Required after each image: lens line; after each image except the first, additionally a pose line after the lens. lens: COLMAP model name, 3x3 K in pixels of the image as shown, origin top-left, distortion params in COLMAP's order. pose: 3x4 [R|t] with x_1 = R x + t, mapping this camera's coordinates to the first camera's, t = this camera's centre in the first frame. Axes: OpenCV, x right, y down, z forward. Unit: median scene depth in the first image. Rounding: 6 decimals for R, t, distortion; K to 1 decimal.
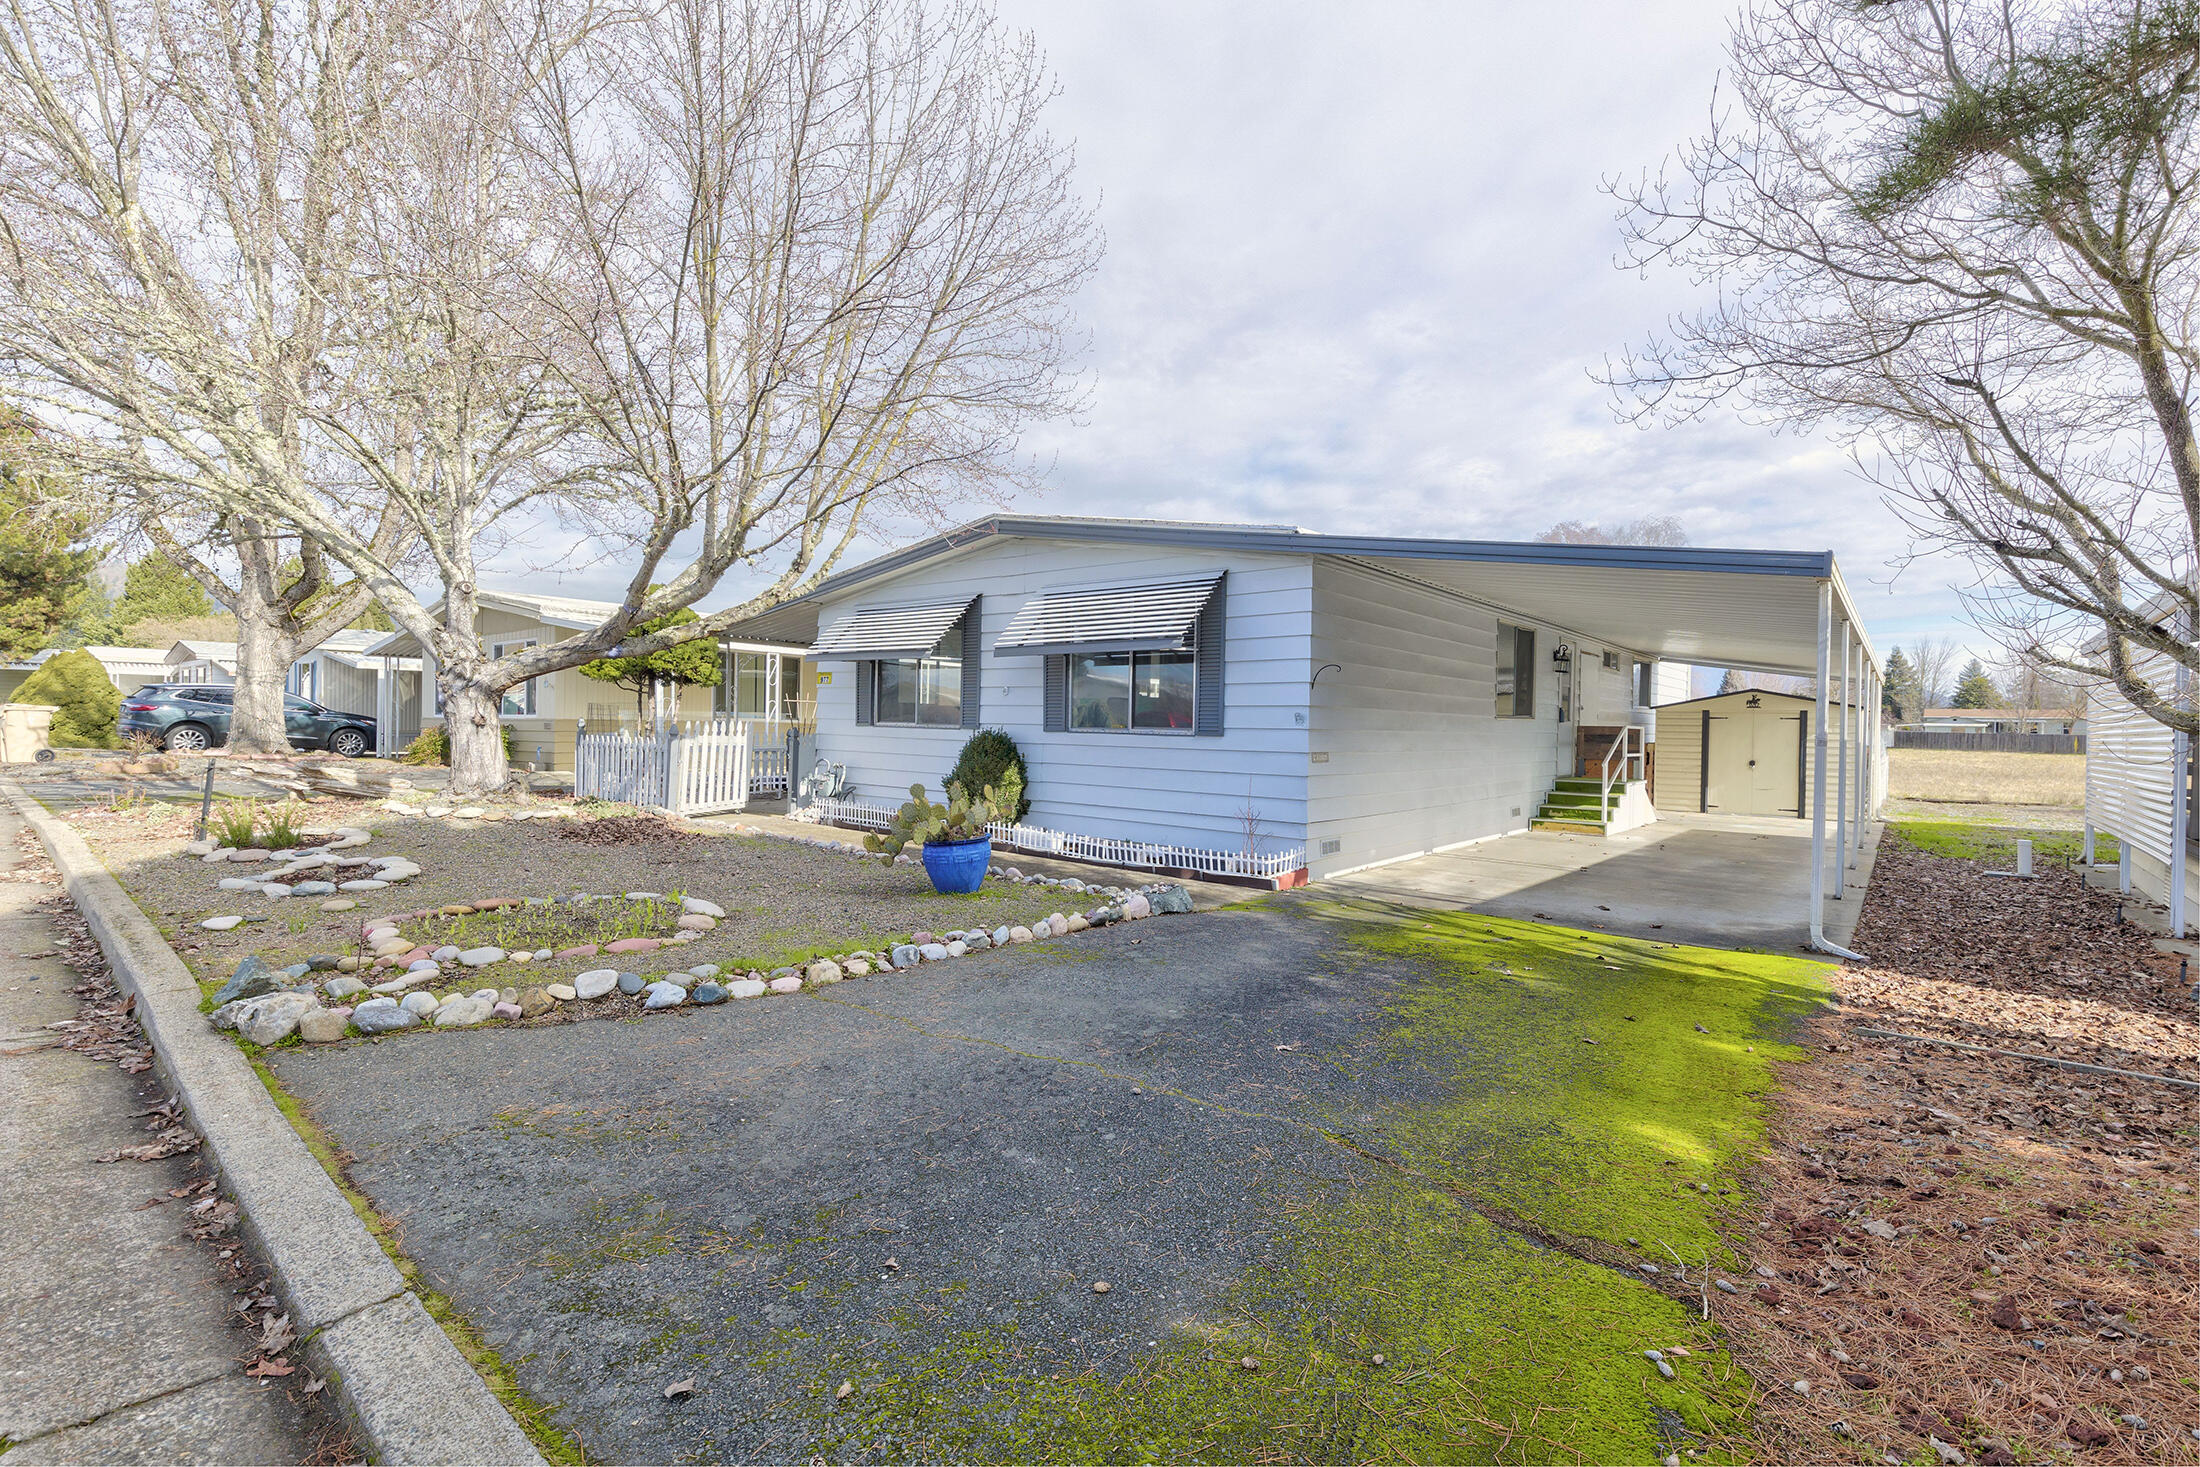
lens RADIAL K [[1010.3, 0, 1101.3], [0, 1010.3, 731.4], [0, 0, 1]] dist [0.003645, -0.000845]
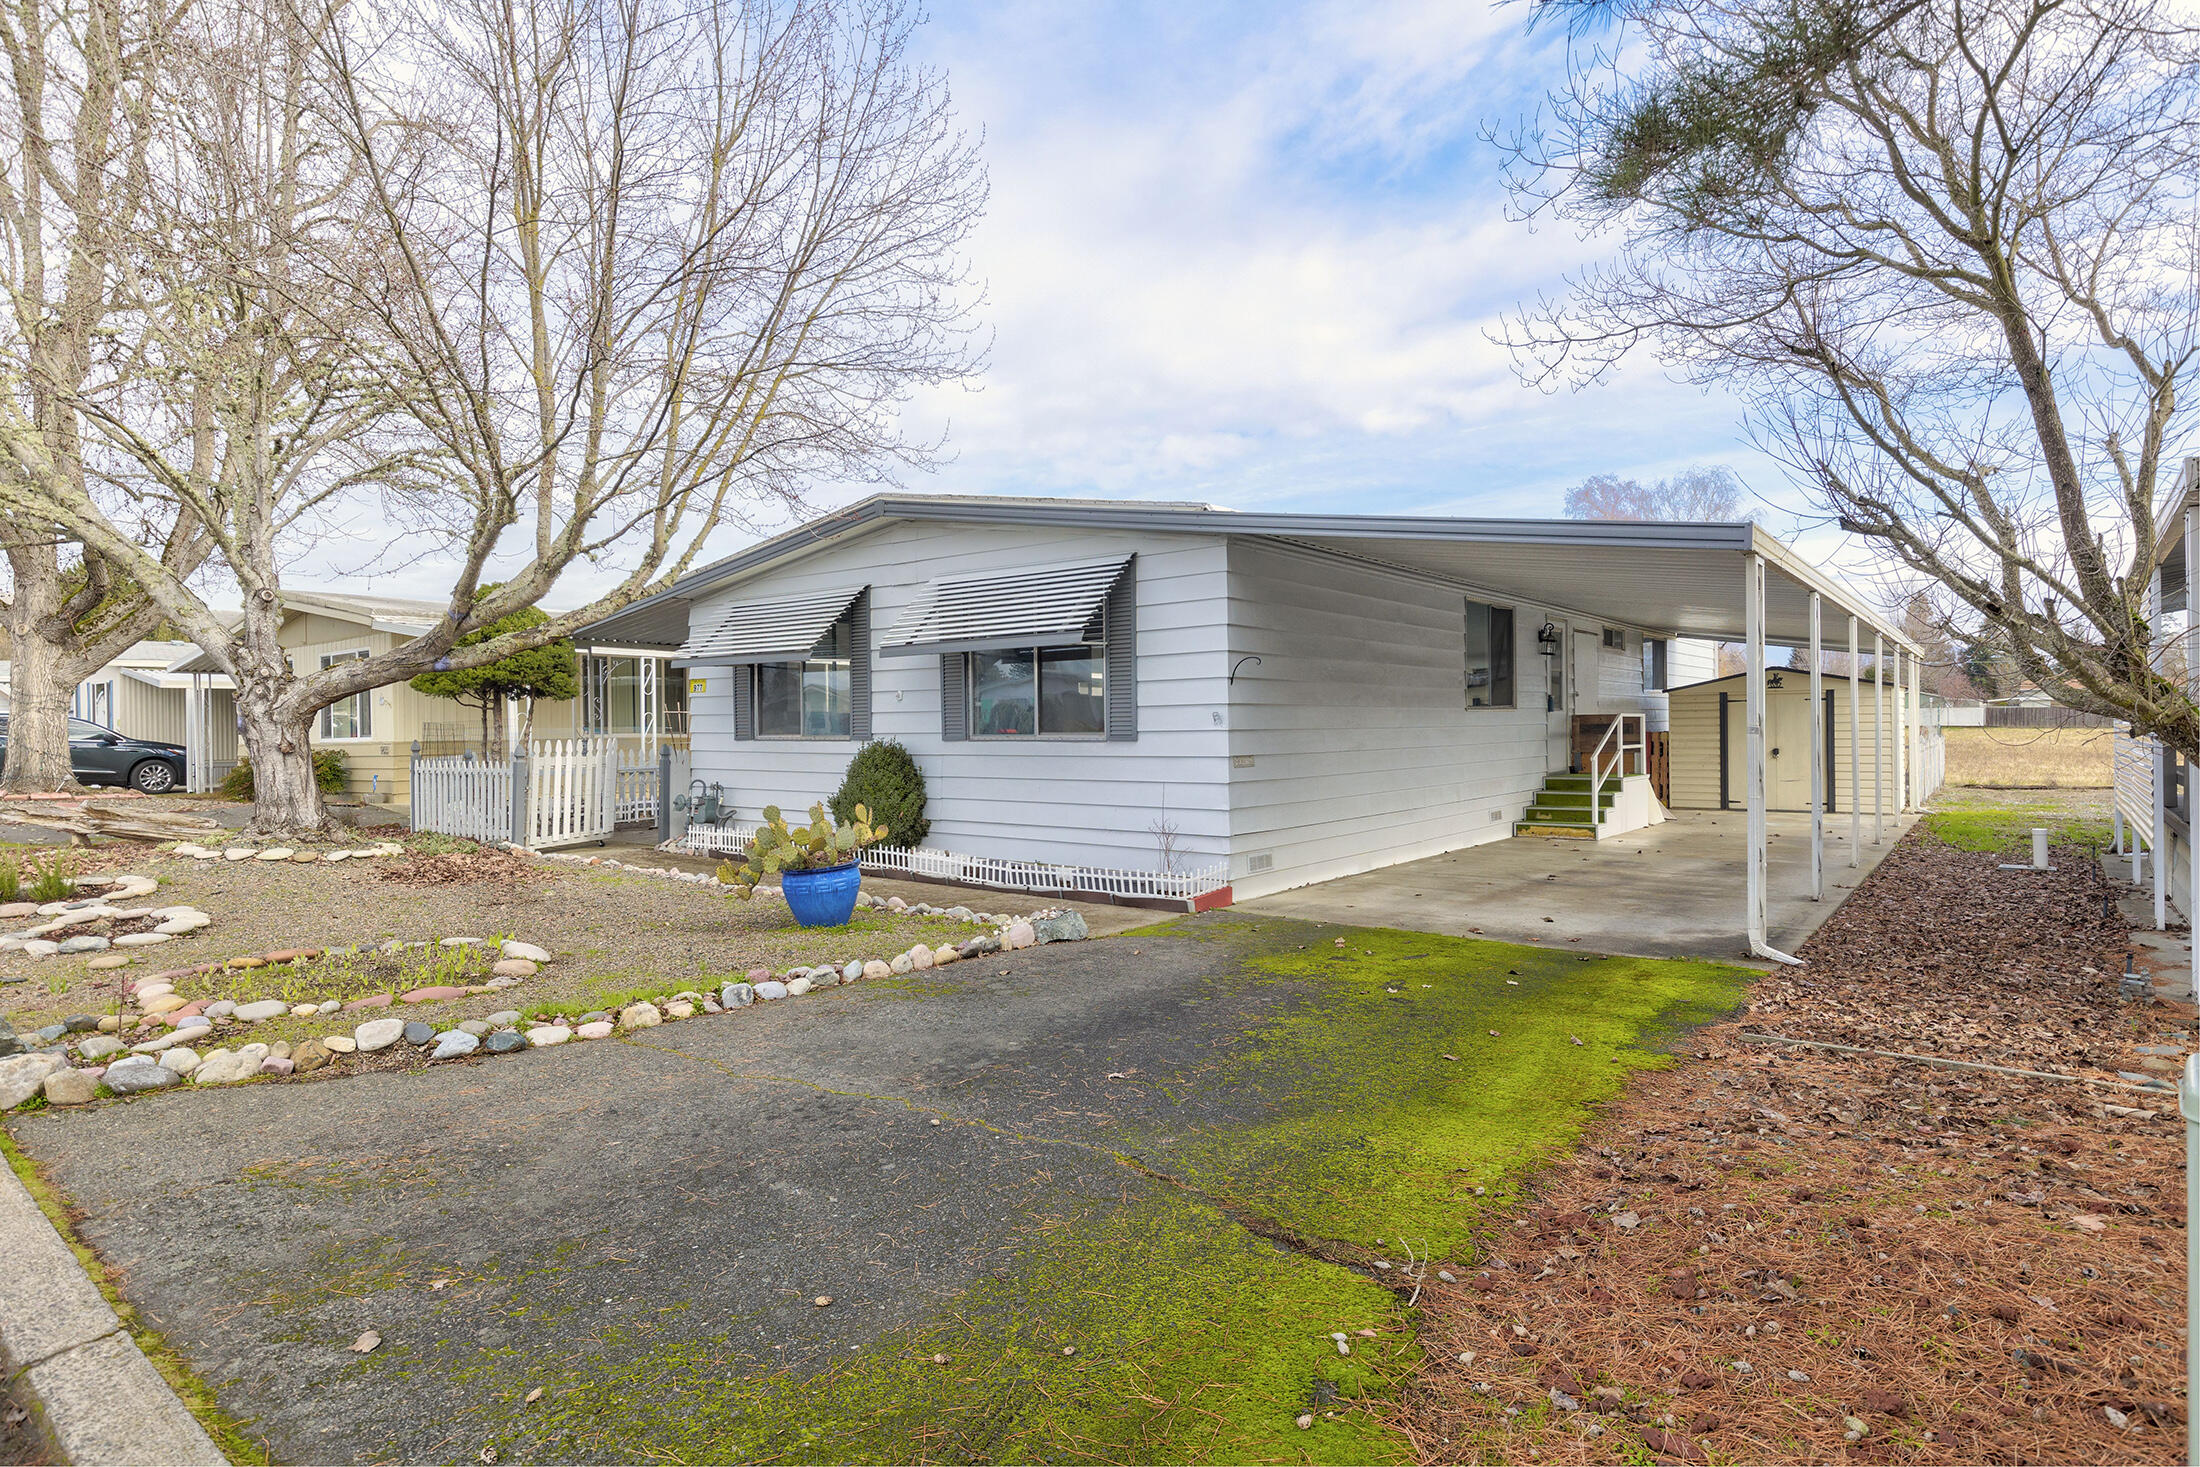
lens RADIAL K [[1199.8, 0, 1100.0], [0, 1199.8, 733.5], [0, 0, 1]] dist [-0.005608, 0.003554]
pose [[0.999263, -0.029783, 0.024216, 0.114922], [0.029803, 0.999556, -0.000441, -0.003528], [-0.024192, 0.001163, 0.999707, -0.088304]]
